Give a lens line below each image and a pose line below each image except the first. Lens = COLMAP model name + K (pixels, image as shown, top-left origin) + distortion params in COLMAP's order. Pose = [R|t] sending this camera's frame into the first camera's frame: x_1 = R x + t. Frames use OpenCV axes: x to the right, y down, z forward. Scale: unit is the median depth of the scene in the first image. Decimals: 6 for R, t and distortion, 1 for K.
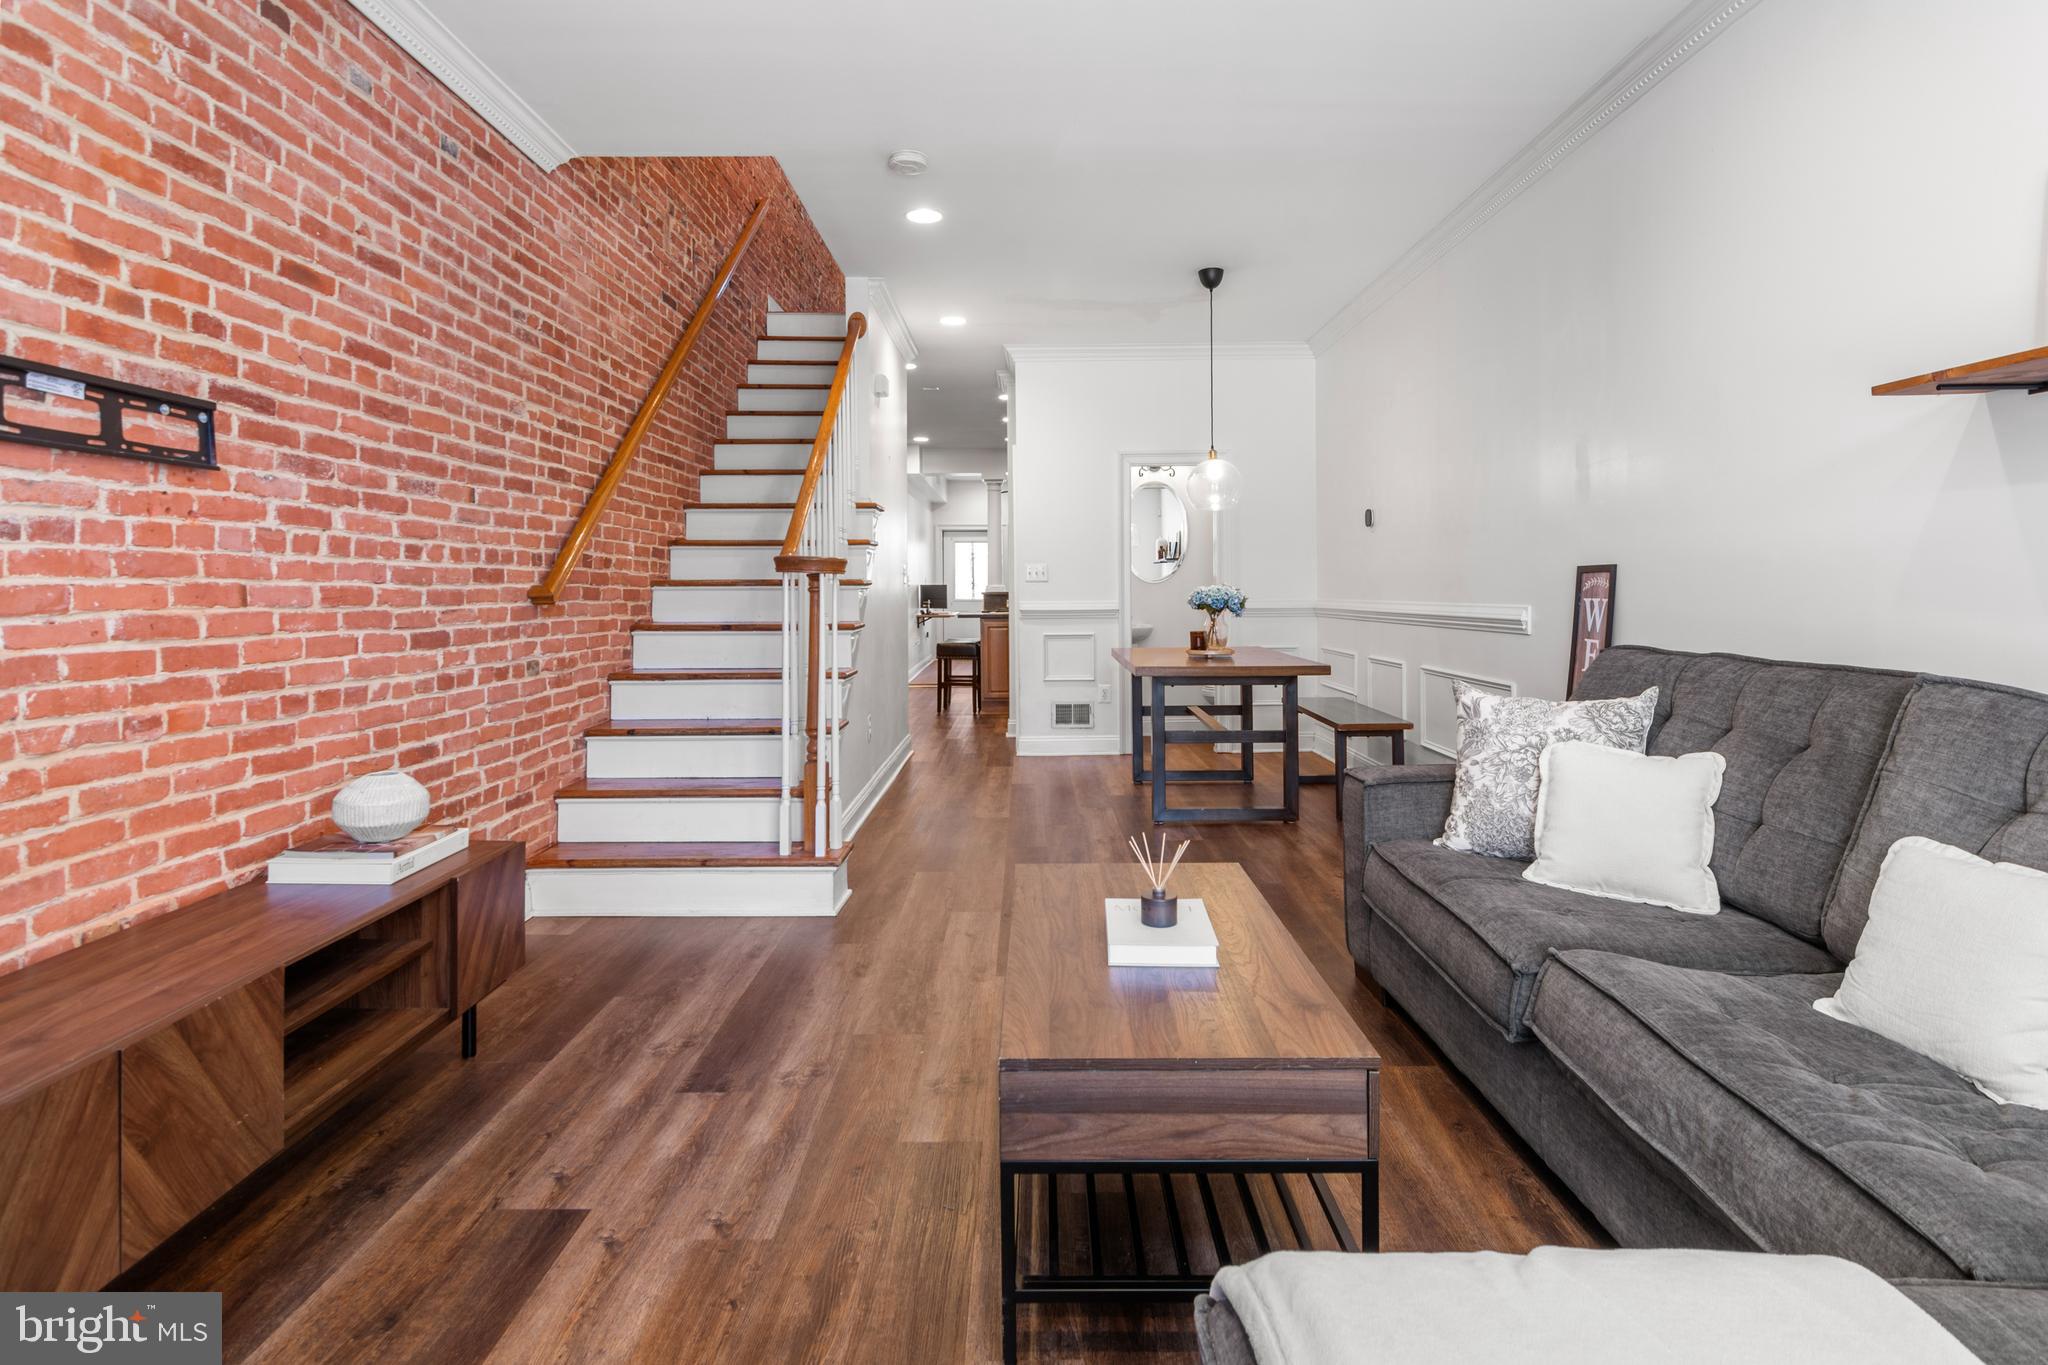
lens RADIAL K [[1087.4, 0, 997.6], [0, 1087.4, 606.0], [0, 0, 1]] dist [0.001136, -0.006617]
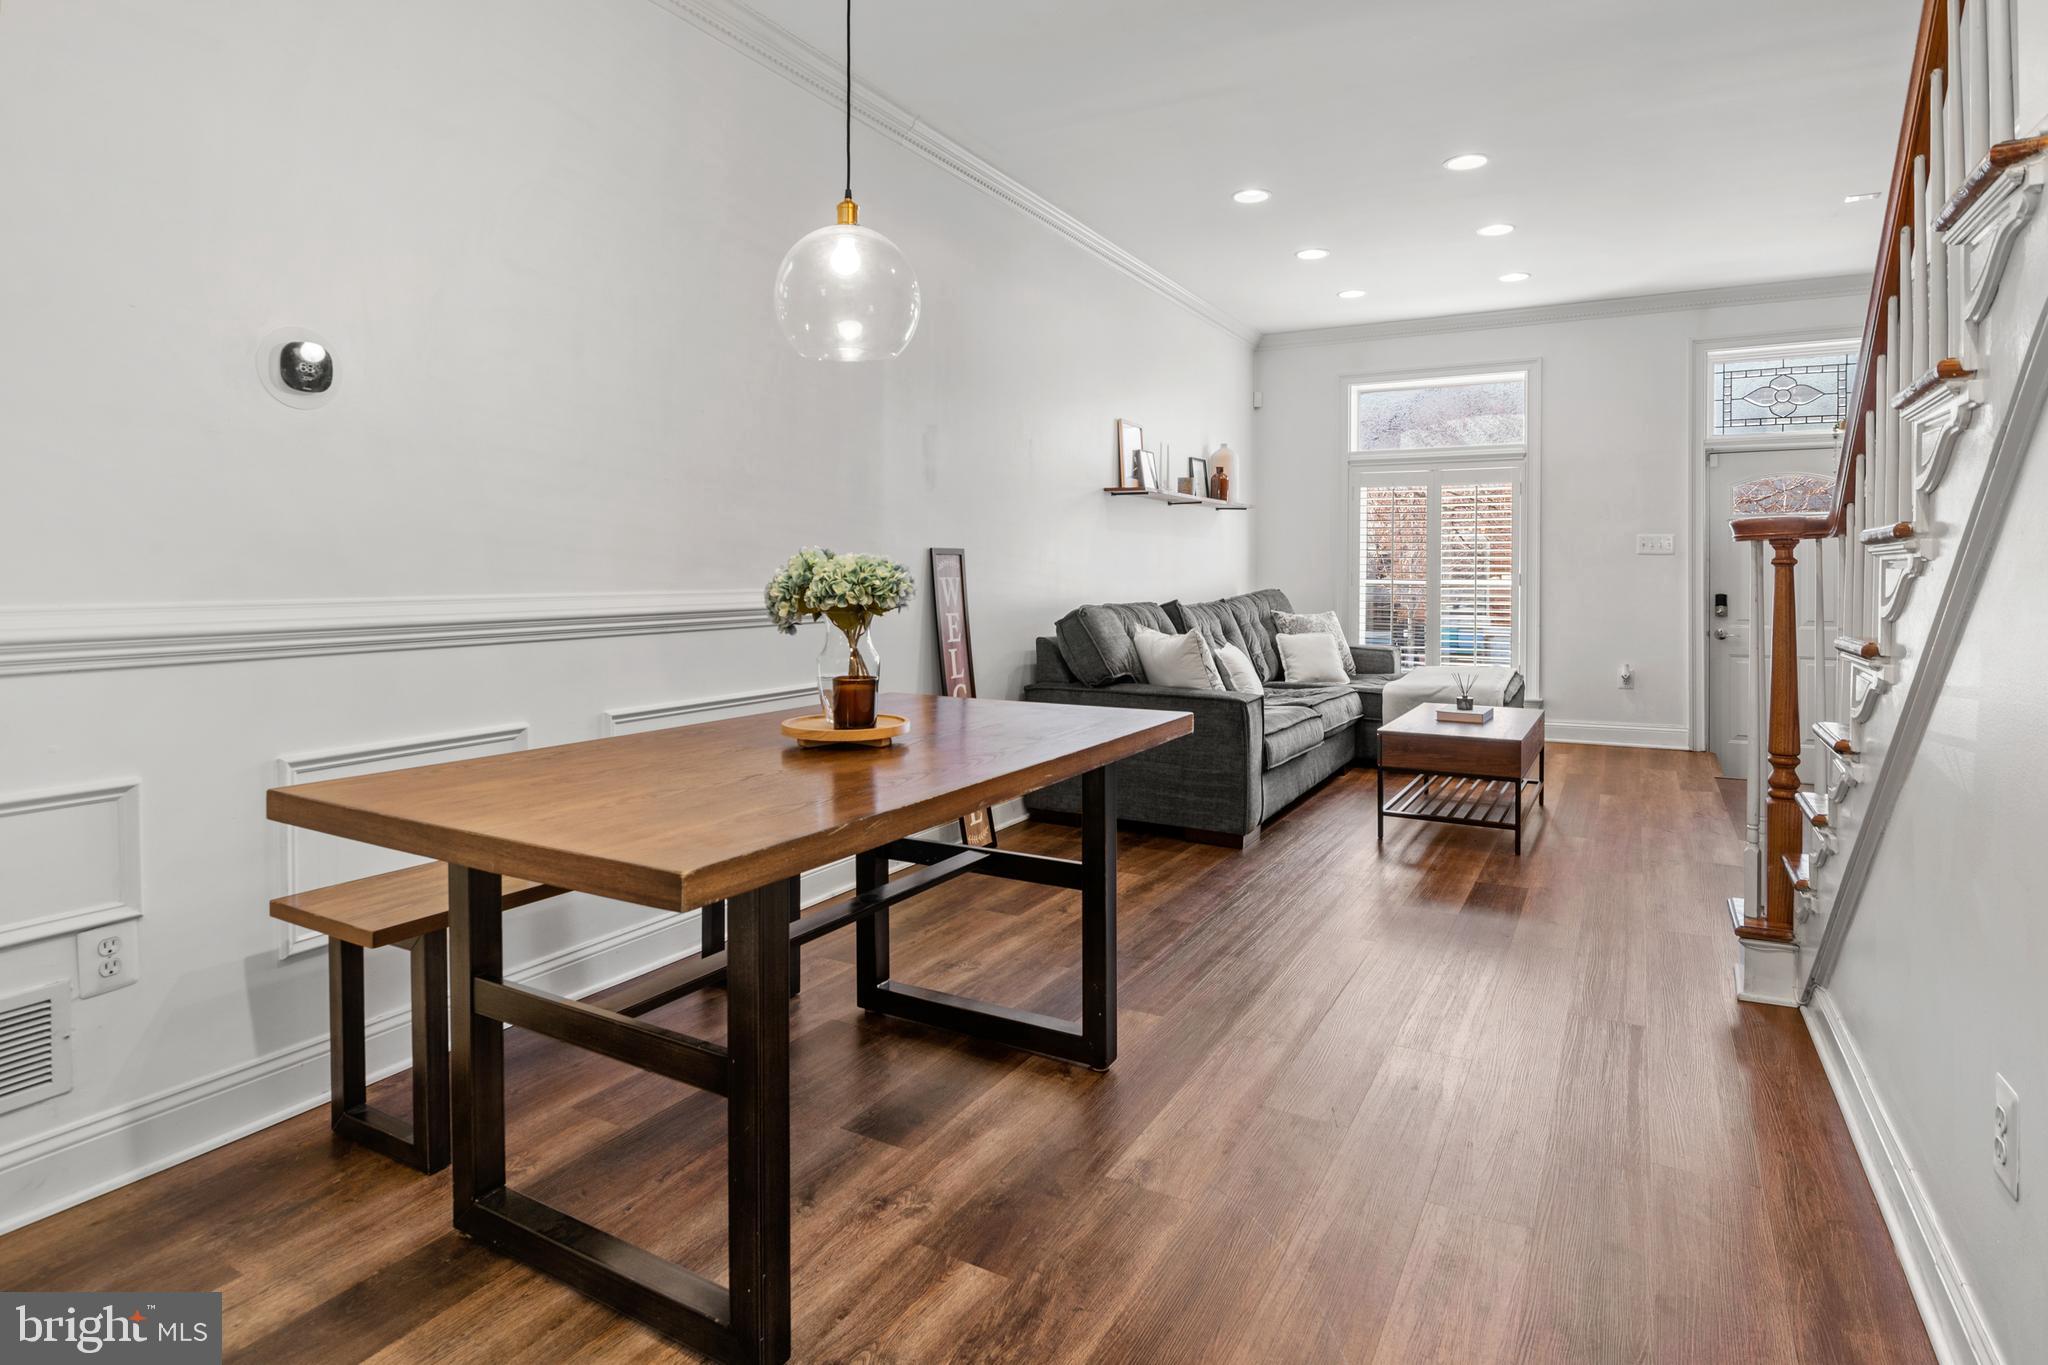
lens RADIAL K [[1087.4, 0, 1054.5], [0, 1087.4, 574.3], [0, 0, 1]] dist [0.001136, -0.006617]
pose [[-0.894024, 0.004886, 0.447993, -0.061587], [0.013119, 0.999797, 0.015276, -0.025783], [-0.447827, 0.019535, -0.893907, 1.969790]]
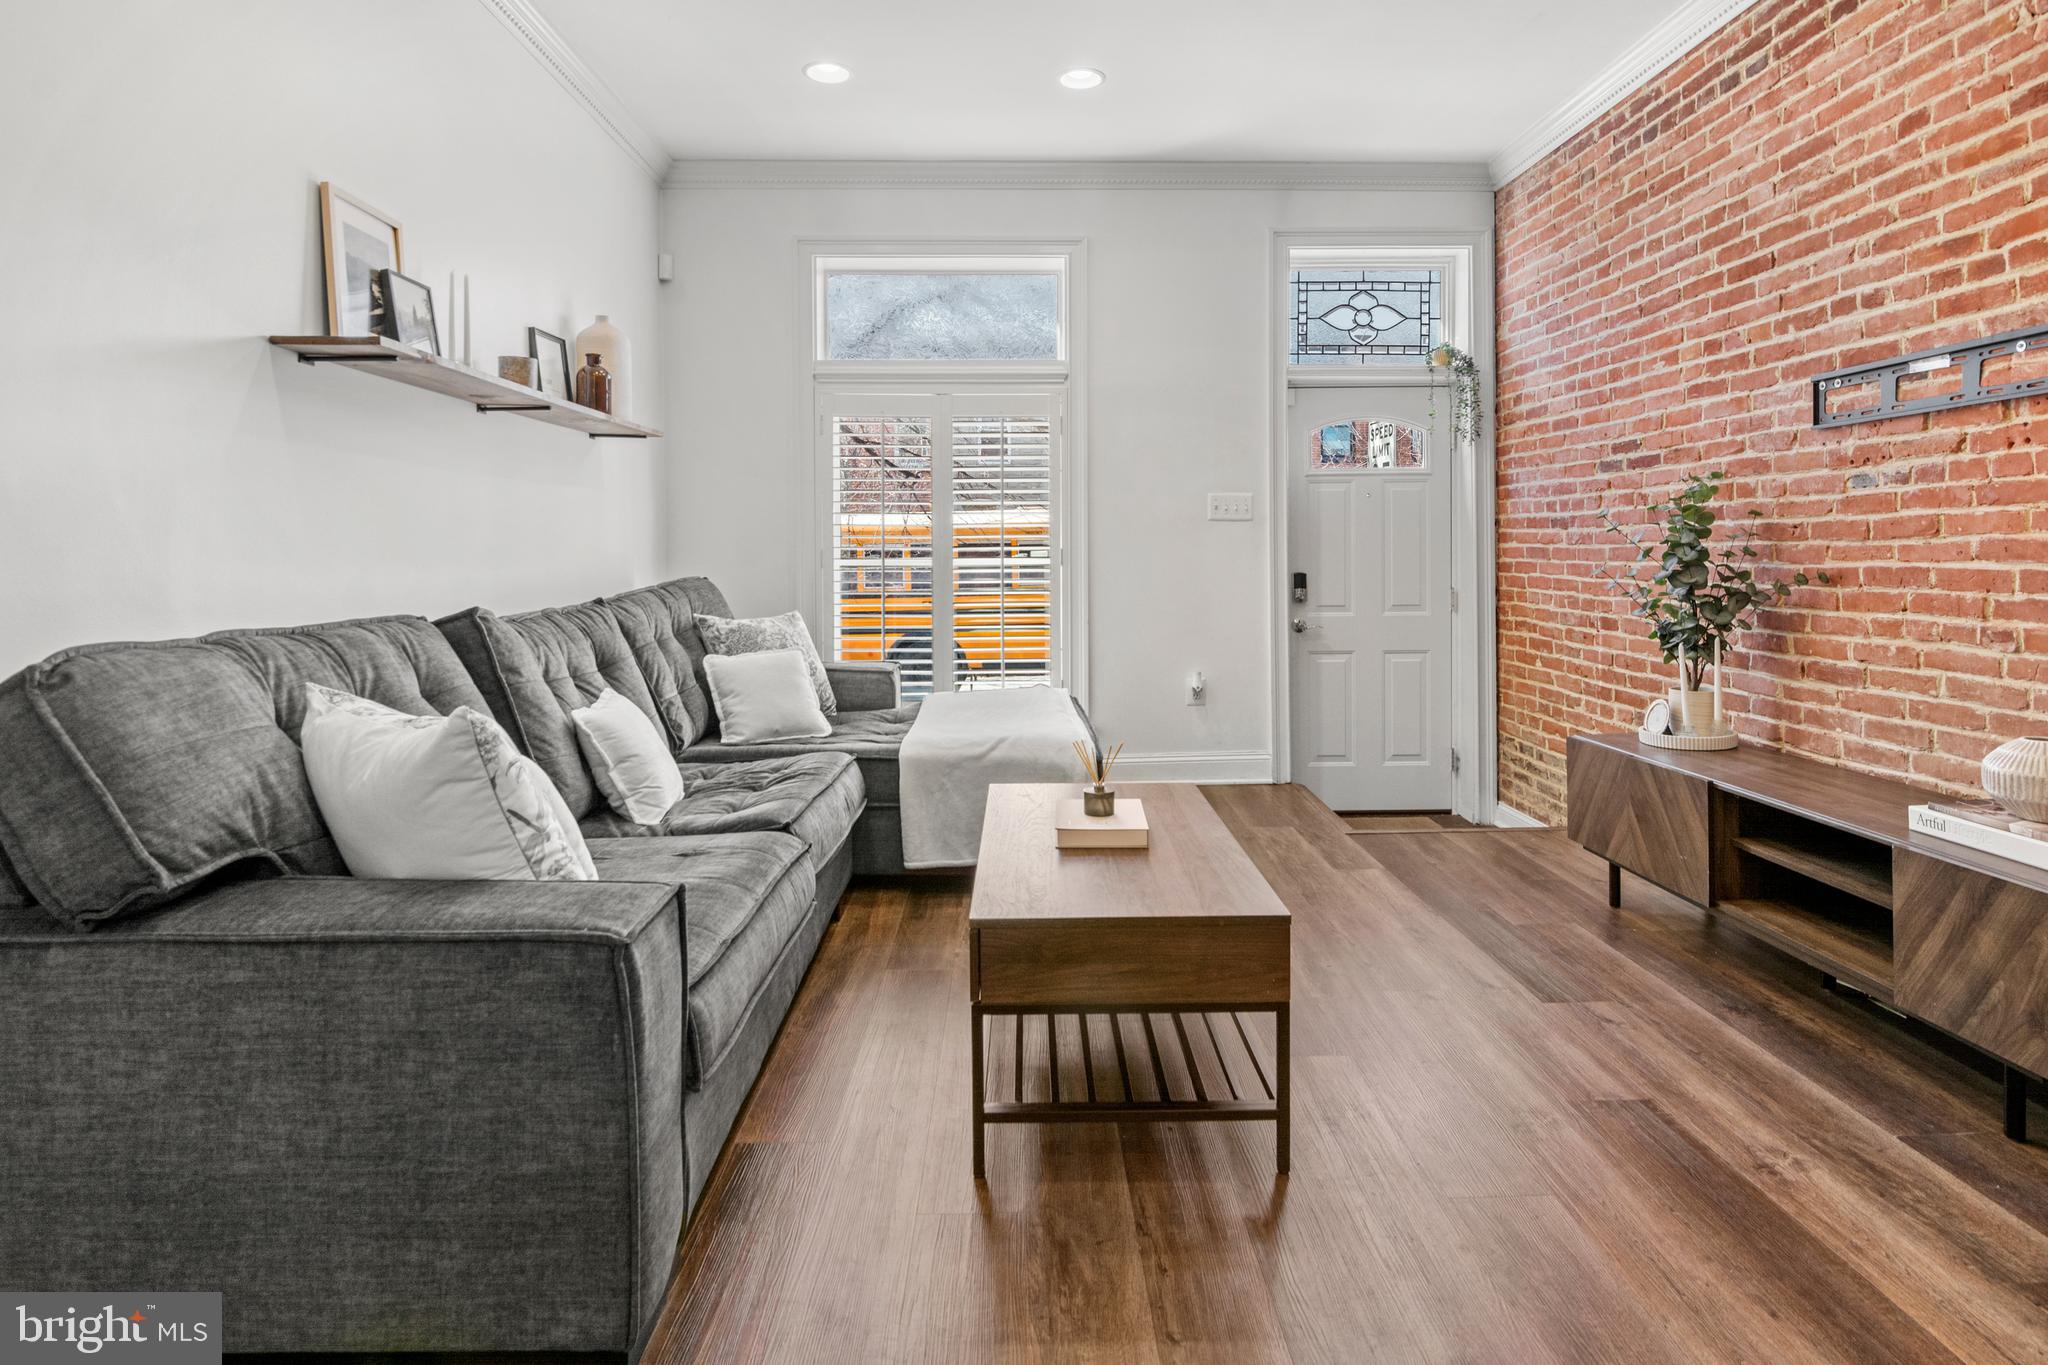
lens RADIAL K [[1087.4, 0, 1048.8], [0, 1087.4, 566.1], [0, 0, 1]] dist [0.001136, -0.006617]
pose [[-0.998465, 0.014603, -0.053418, 0.149840], [0.012973, 0.999444, 0.030719, -0.006158], [0.053837, 0.029978, -0.998100, 1.221889]]
